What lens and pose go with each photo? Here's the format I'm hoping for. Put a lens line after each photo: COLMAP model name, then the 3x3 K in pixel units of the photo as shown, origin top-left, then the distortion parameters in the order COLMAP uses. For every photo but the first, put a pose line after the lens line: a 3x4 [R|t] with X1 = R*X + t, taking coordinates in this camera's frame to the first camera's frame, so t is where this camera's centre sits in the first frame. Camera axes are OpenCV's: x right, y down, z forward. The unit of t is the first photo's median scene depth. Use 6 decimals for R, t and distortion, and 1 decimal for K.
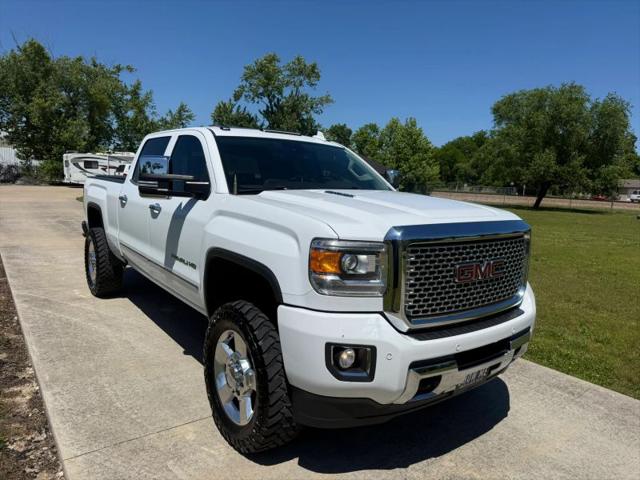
lens RADIAL K [[451.3, 0, 315.4], [0, 451.3, 243.7], [0, 0, 1]] dist [0.100858, -0.149232]
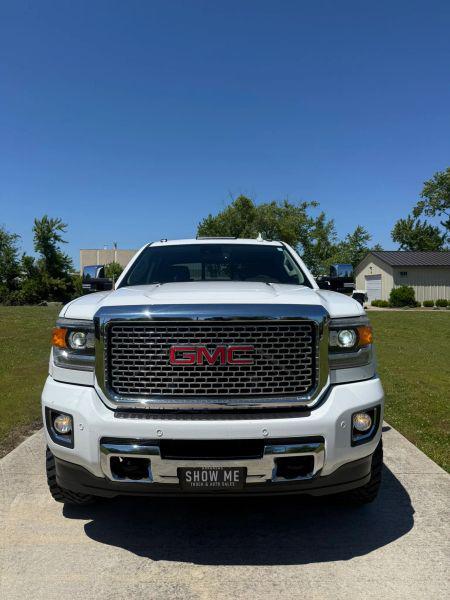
lens RADIAL K [[423.1, 0, 225.0], [0, 423.1, 300.0], [0, 0, 1]] dist [0.100858, -0.149232]
pose [[0.798760, -0.027506, -0.601021, 0.102972], [-0.053256, 0.991801, -0.116167, 0.004920], [0.599288, 0.124798, 0.790746, 0.035944]]
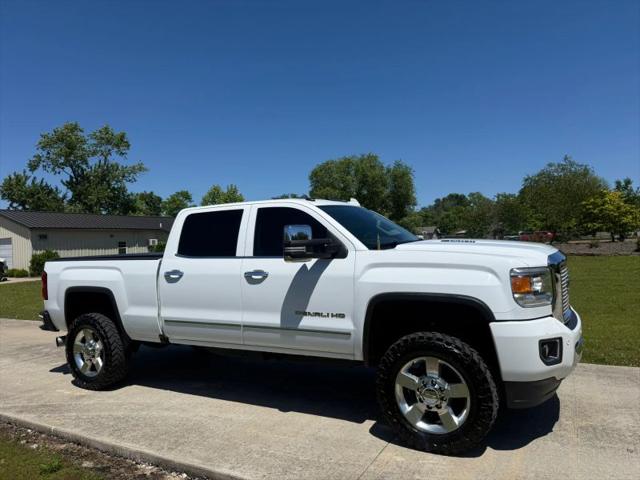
lens RADIAL K [[450.8, 0, 320.0], [0, 450.8, 240.0], [0, 0, 1]] dist [0.097600, -0.148790]
pose [[0.906089, -0.082595, 0.414948, -0.082215], [0.142523, 0.983024, -0.115547, -0.001625], [-0.398360, 0.163835, 0.902478, -0.005014]]
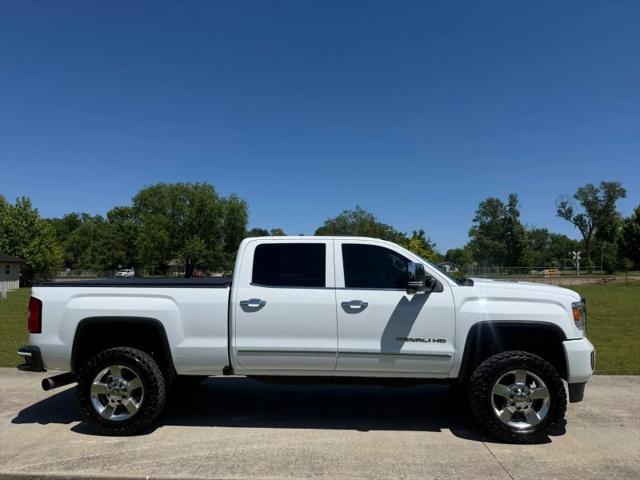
lens RADIAL K [[450.8, 0, 320.0], [0, 450.8, 240.0], [0, 0, 1]] dist [0.097600, -0.148790]
pose [[0.640474, 0.003316, 0.767973, -0.166292], [0.138228, 0.983162, -0.119525, -0.014552], [-0.755438, 0.182708, 0.629231, 0.037285]]
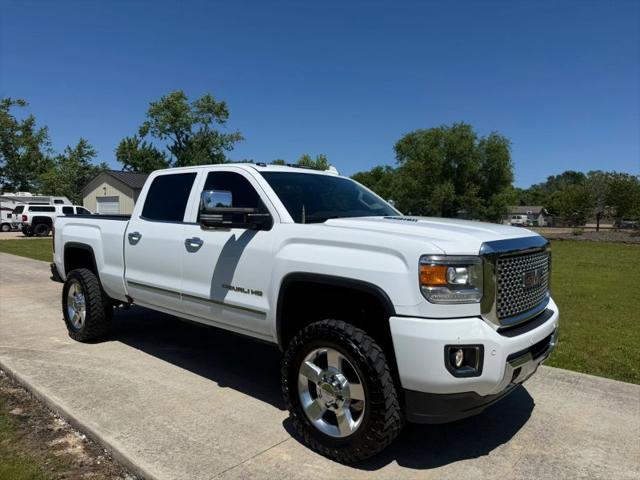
lens RADIAL K [[450.8, 0, 320.0], [0, 450.8, 240.0], [0, 0, 1]] dist [0.097600, -0.148790]
pose [[0.976165, -0.043880, 0.212547, -0.036671], [0.061230, 0.995245, -0.075745, 0.001489], [-0.208213, 0.086954, 0.974211, -0.005955]]
